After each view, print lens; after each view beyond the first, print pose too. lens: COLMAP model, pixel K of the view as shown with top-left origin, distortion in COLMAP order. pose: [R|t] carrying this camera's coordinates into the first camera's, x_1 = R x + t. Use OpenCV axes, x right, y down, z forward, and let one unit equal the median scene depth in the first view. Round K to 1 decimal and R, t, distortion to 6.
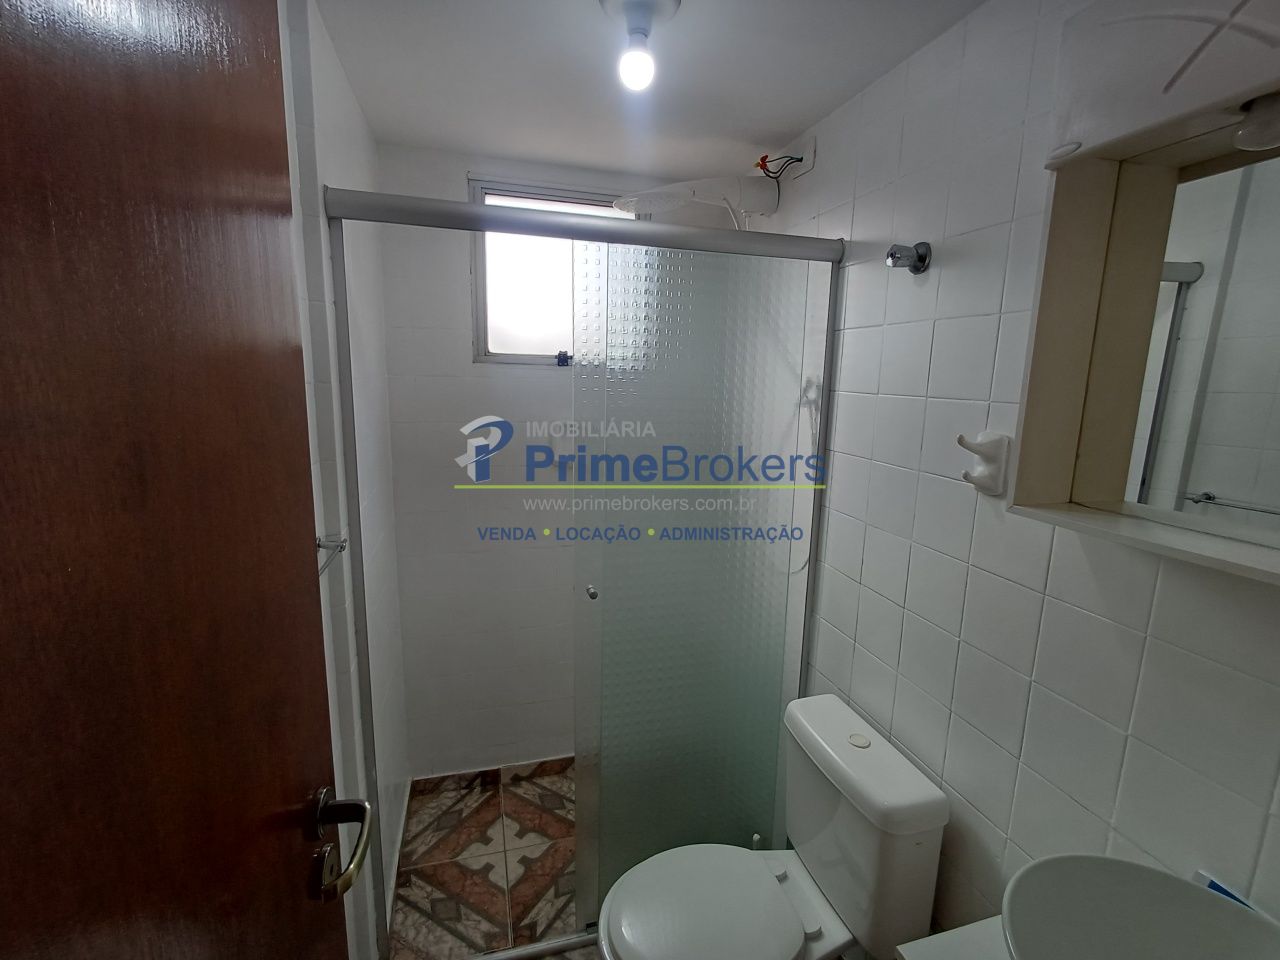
lens RADIAL K [[584.3, 0, 640.7], [0, 584.3, 483.5], [0, 0, 1]] dist [-0.002254, 0.003948]
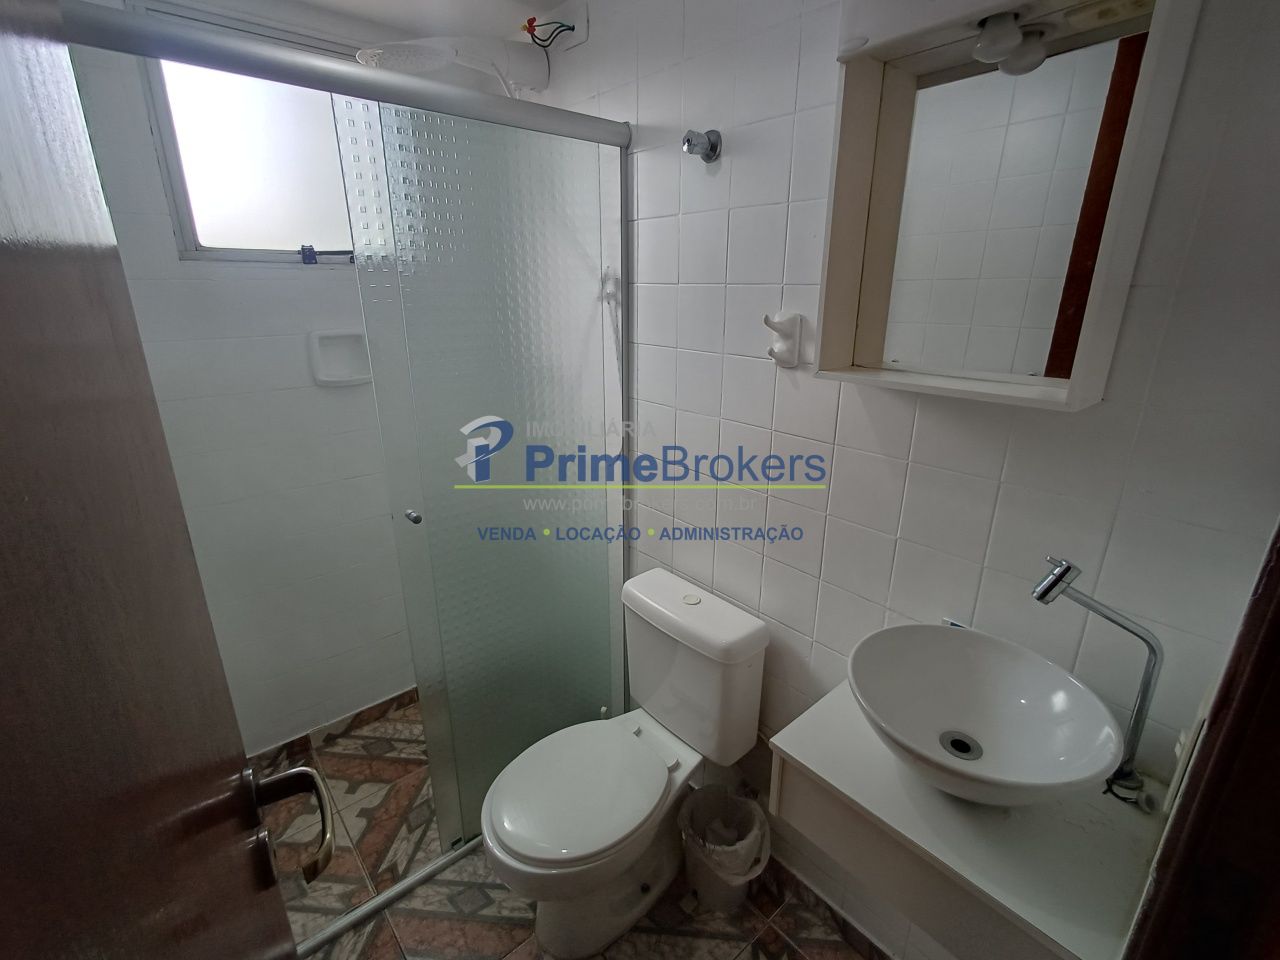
lens RADIAL K [[584.3, 0, 640.6], [0, 584.3, 480.0], [0, 0, 1]] dist [-0.002254, 0.003948]
pose [[0.905410, -0.154545, 0.395410, -0.114834], [0.097333, 0.982144, 0.160996, 0.016657], [-0.413231, -0.107281, 0.904285, 0.033206]]
